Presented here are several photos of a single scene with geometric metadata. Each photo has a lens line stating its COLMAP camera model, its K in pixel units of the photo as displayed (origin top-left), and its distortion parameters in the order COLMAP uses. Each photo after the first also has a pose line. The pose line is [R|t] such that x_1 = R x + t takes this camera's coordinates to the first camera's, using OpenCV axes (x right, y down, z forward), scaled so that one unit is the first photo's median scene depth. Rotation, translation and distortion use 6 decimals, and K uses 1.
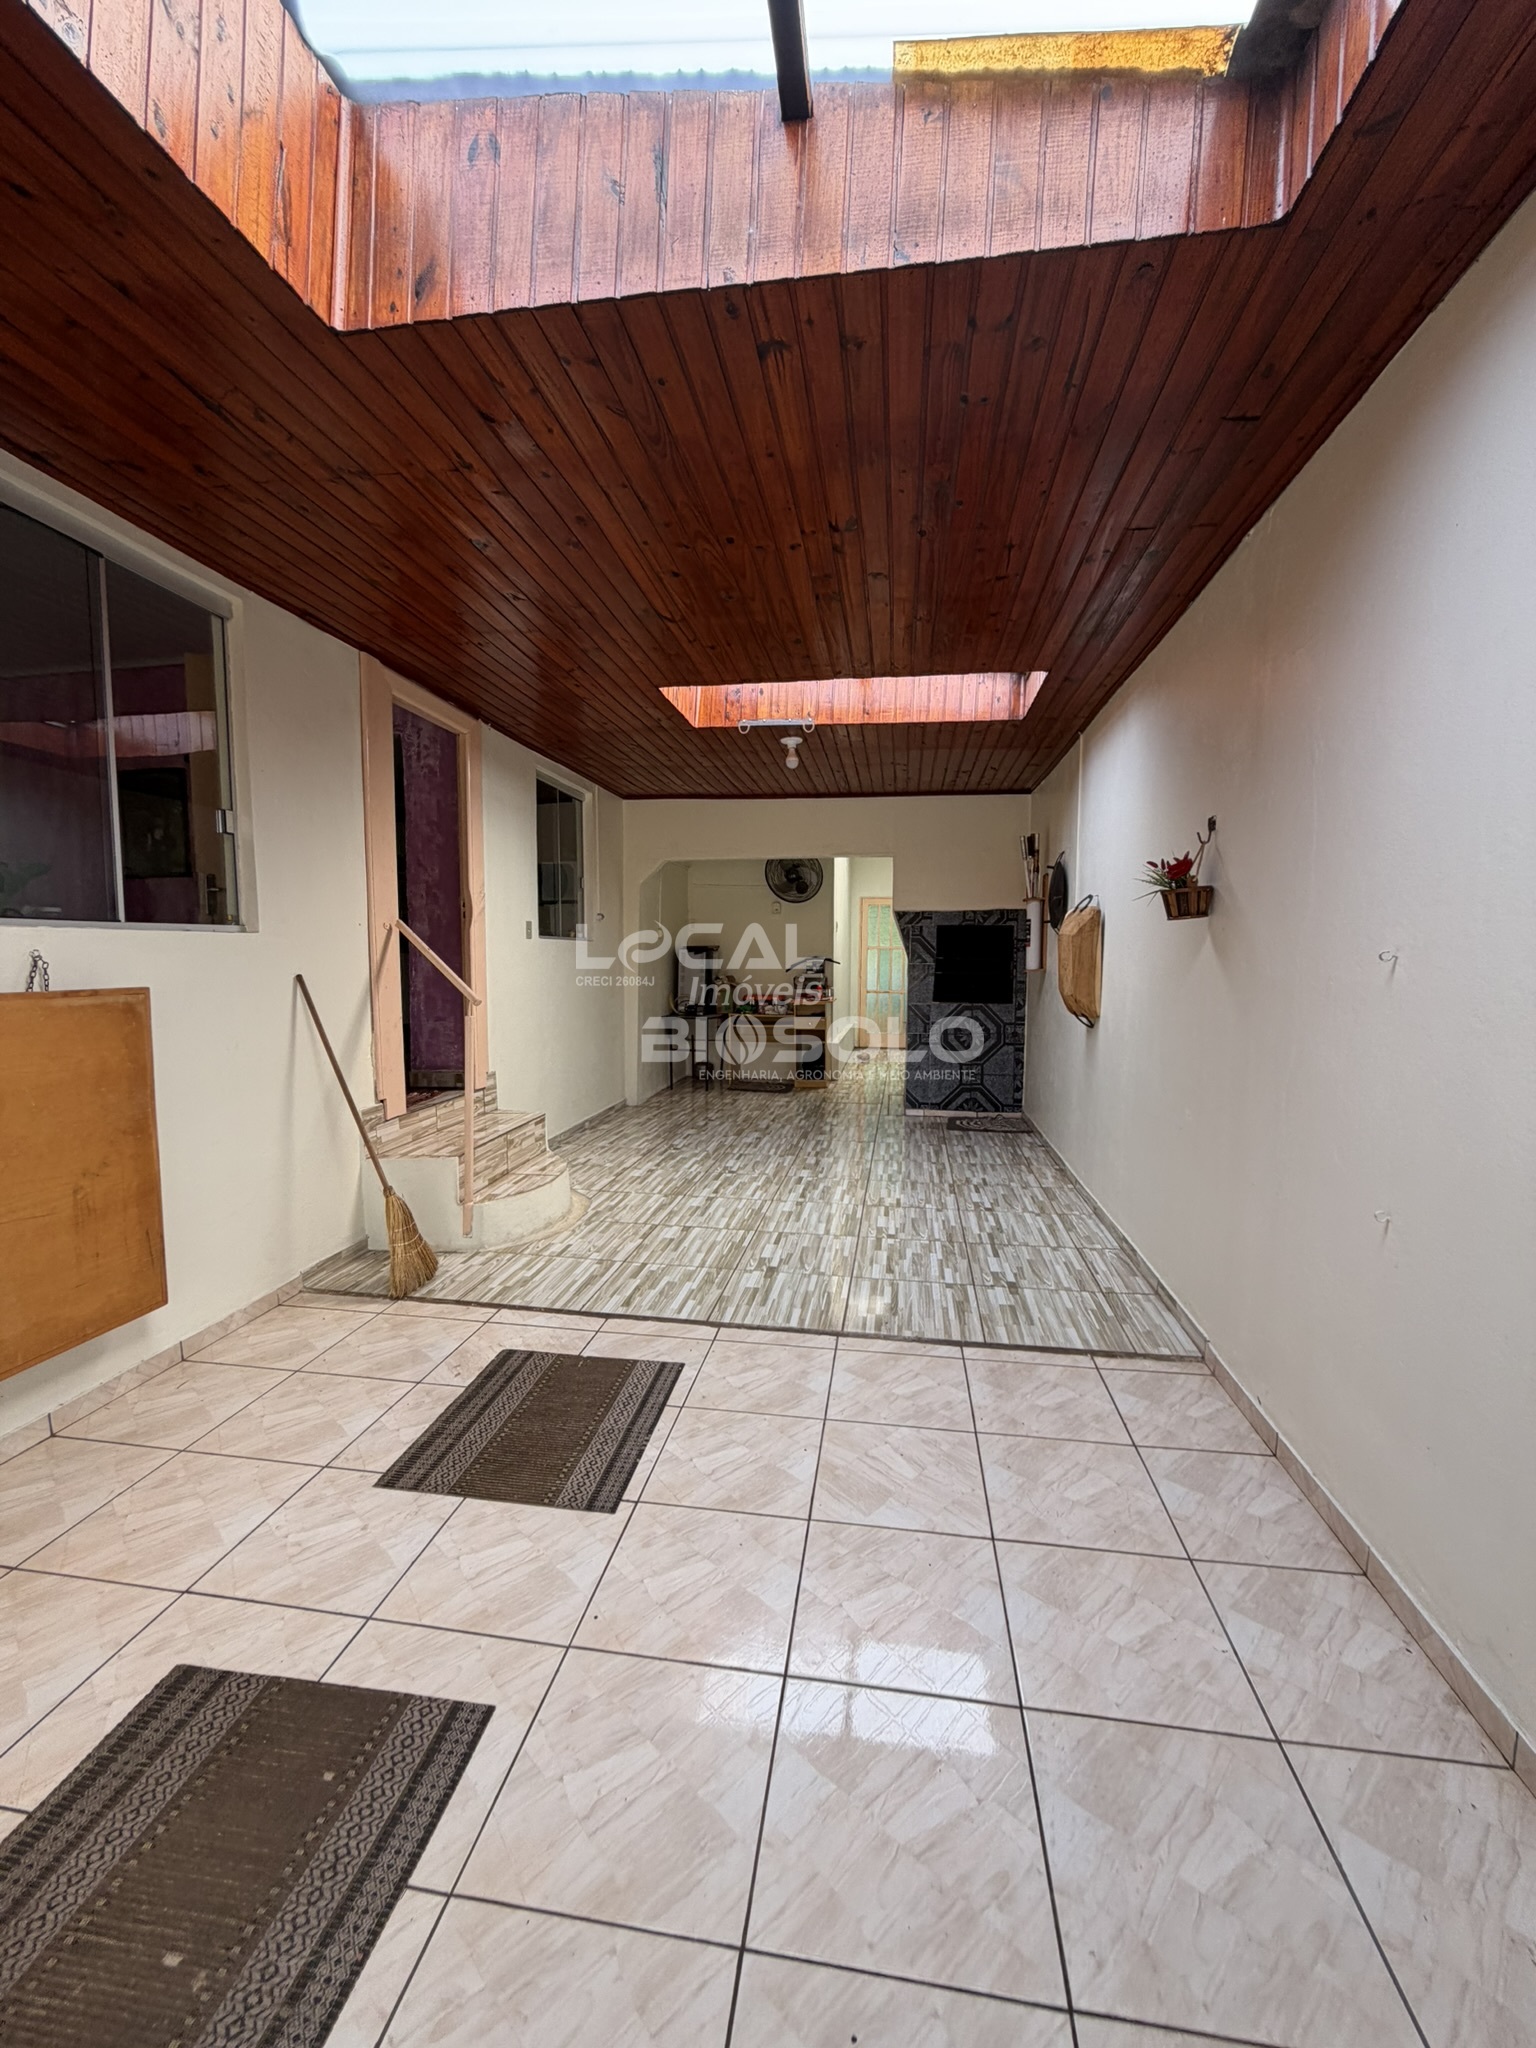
lens RADIAL K [[820.2, 0, 769.1], [0, 820.2, 1020.7], [0, 0, 1]] dist [0.002136, 0.000094]
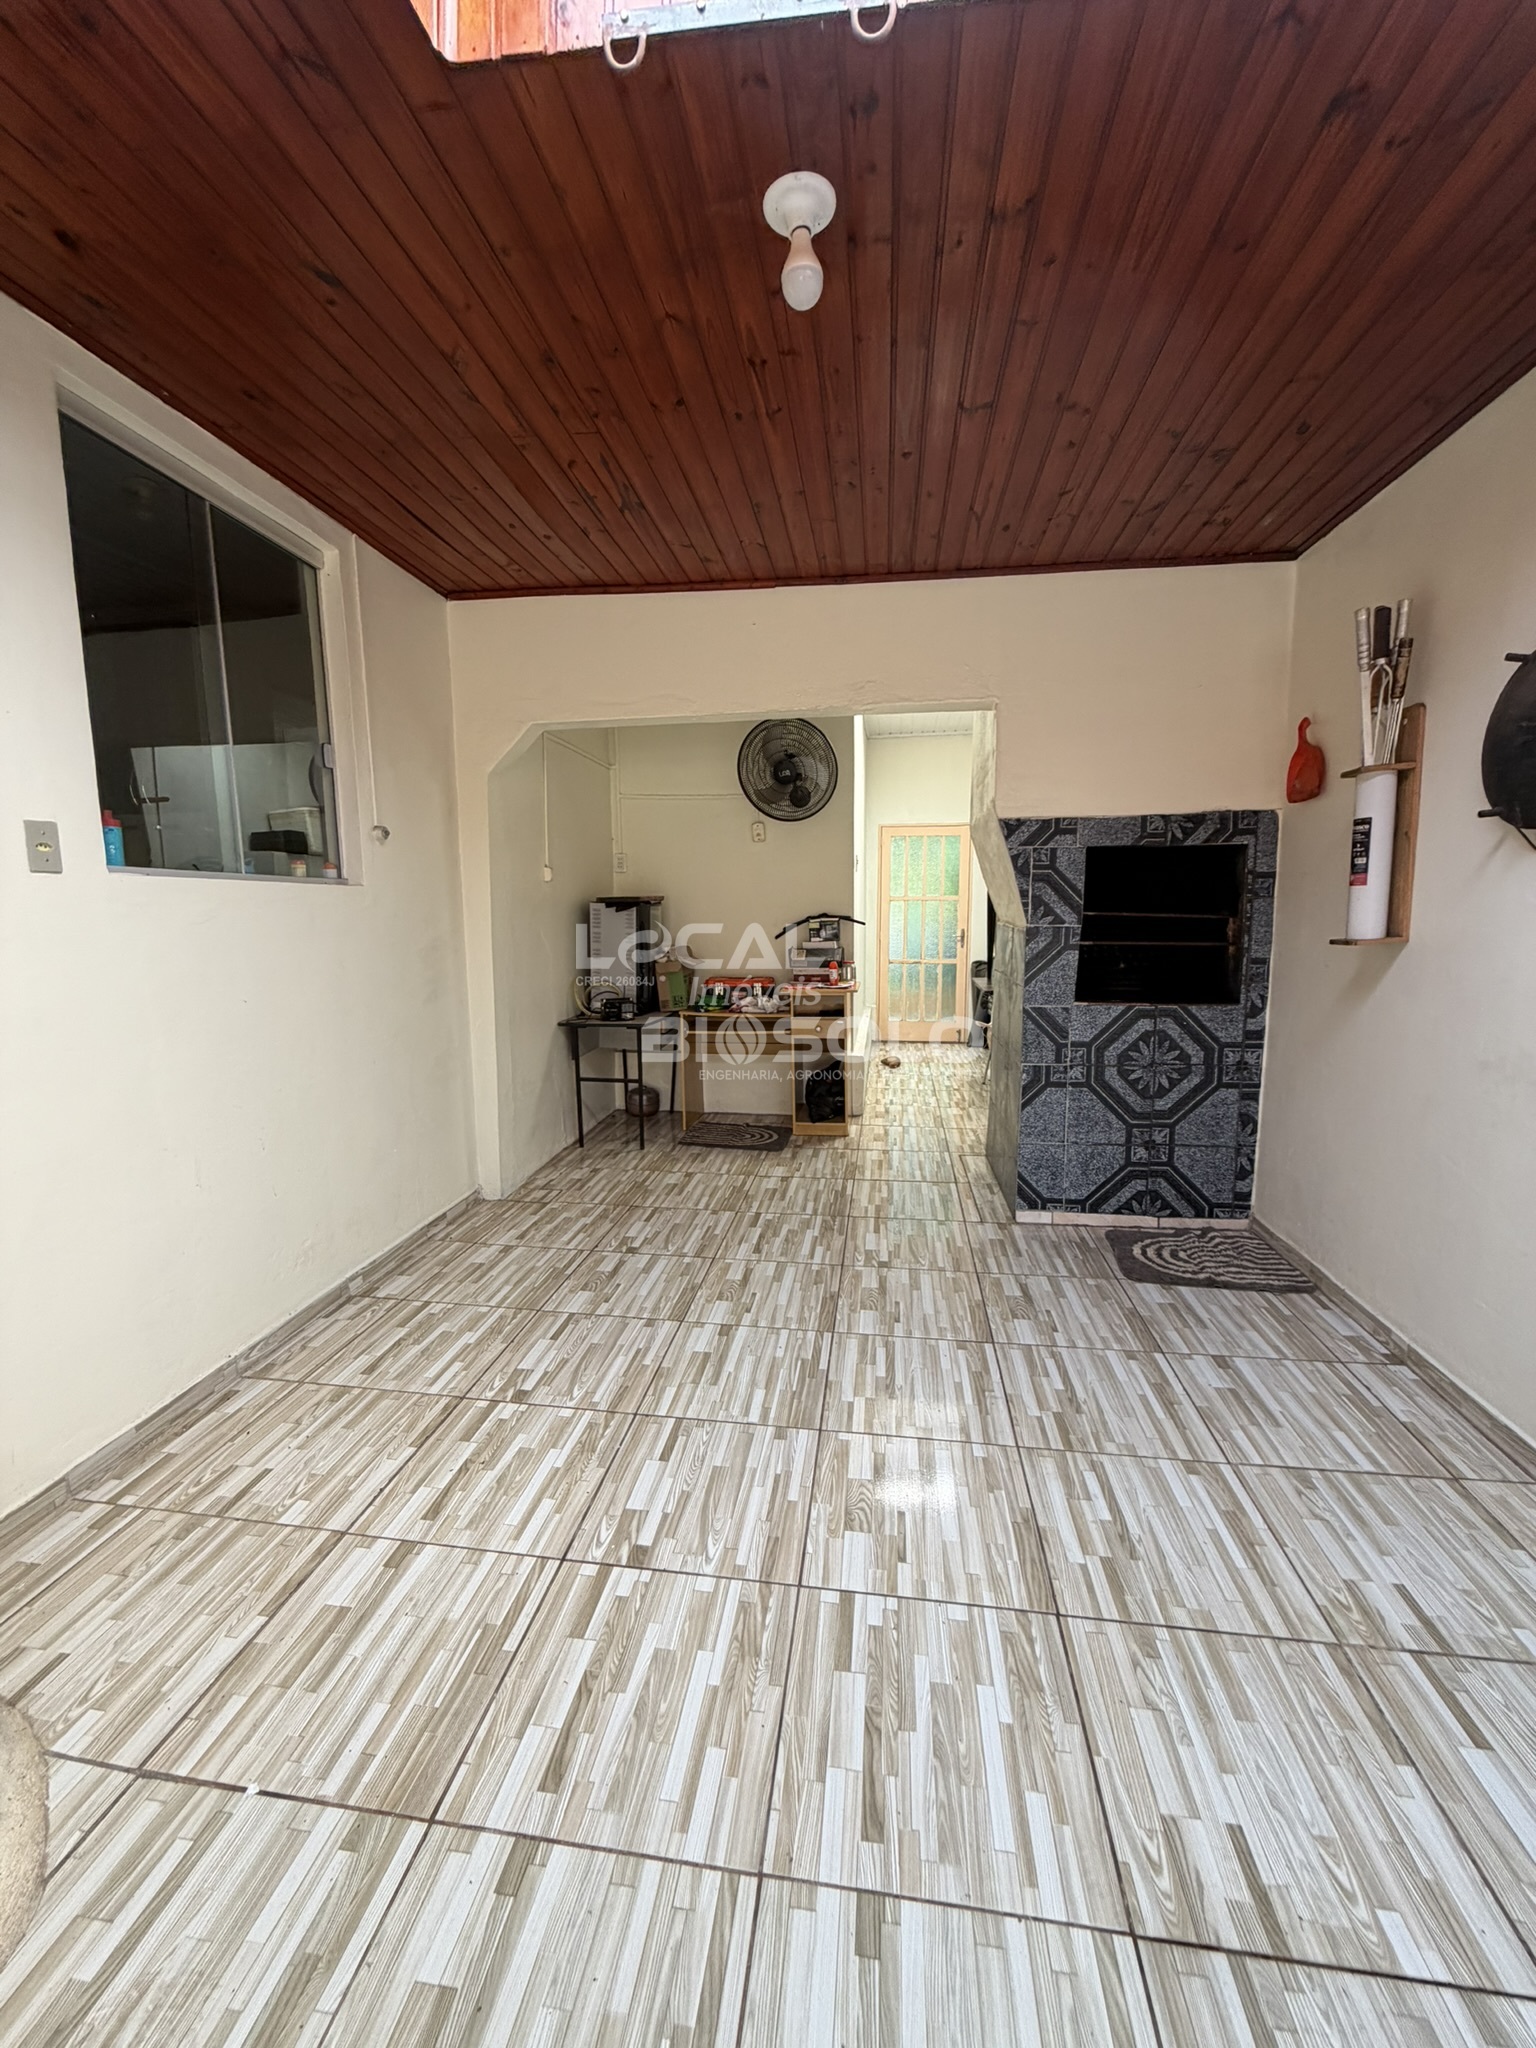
lens RADIAL K [[820.2, 0, 770.6], [0, 820.2, 1013.6], [0, 0, 1]] dist [0.002136, 0.000094]
pose [[0.999638, -0.014754, 0.022505, 0.005373], [0.013709, 0.998852, 0.045899, -0.061988], [-0.023156, -0.045574, 0.998693, 0.756635]]
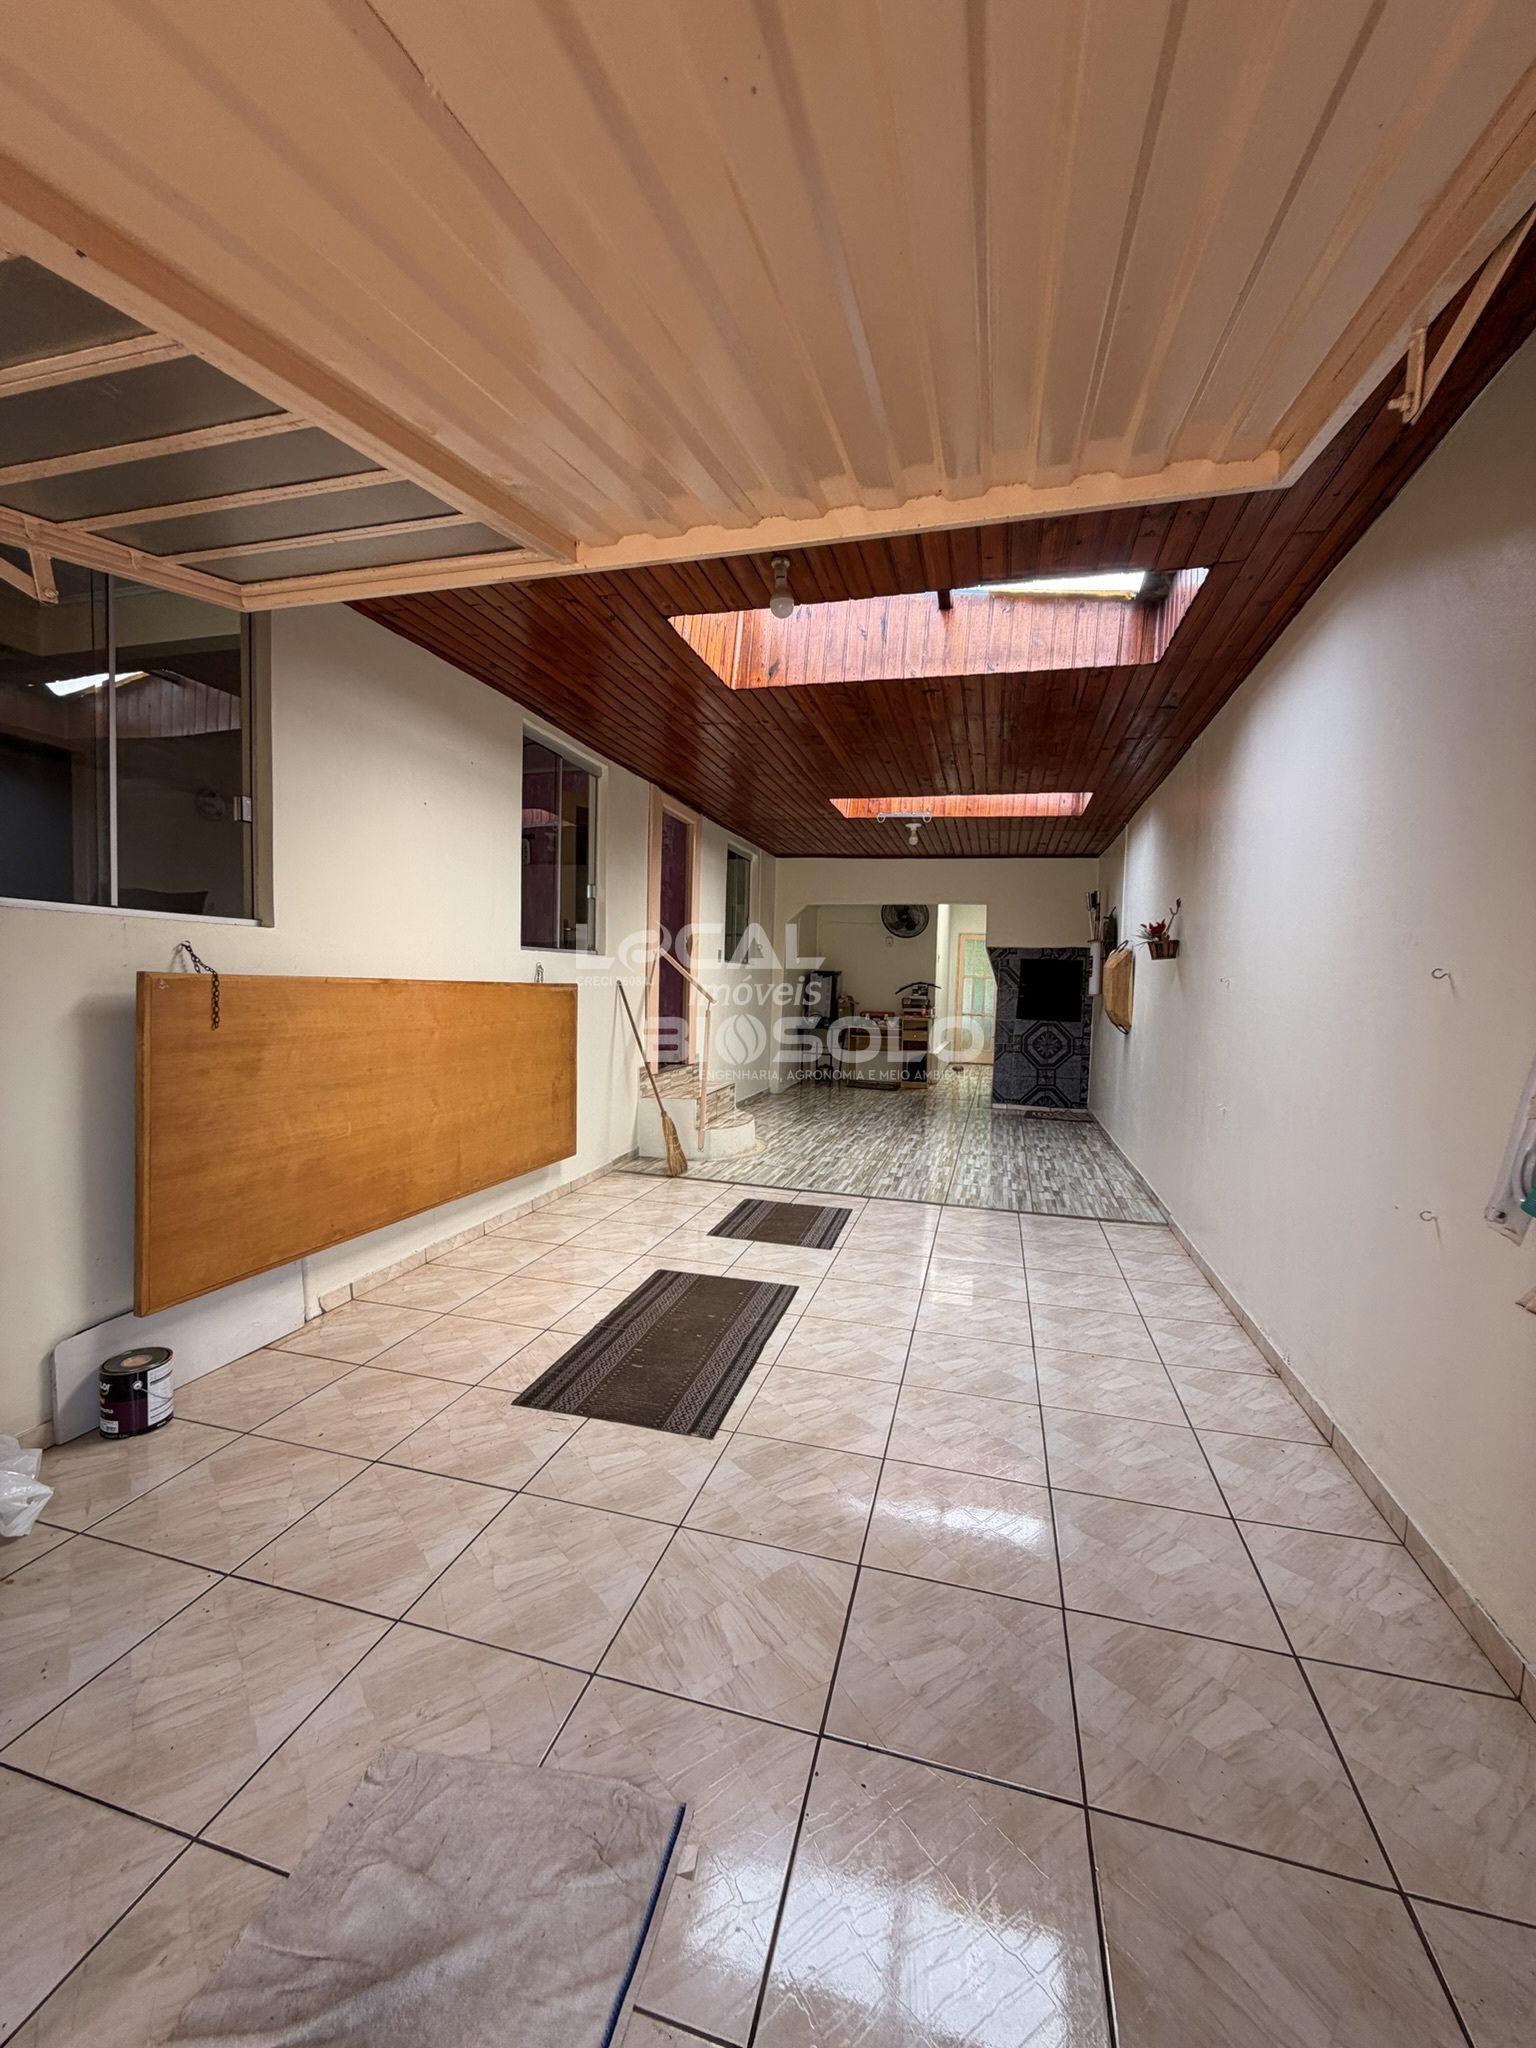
lens RADIAL K [[820.2, 0, 770.1], [0, 820.2, 1015.3], [0, 0, 1]] dist [0.002136, 0.000094]
pose [[0.993584, 0.029957, -0.109054, -0.059429], [-0.034264, 0.998696, -0.037837, 0.048309], [0.107778, 0.041331, 0.993315, -0.449072]]
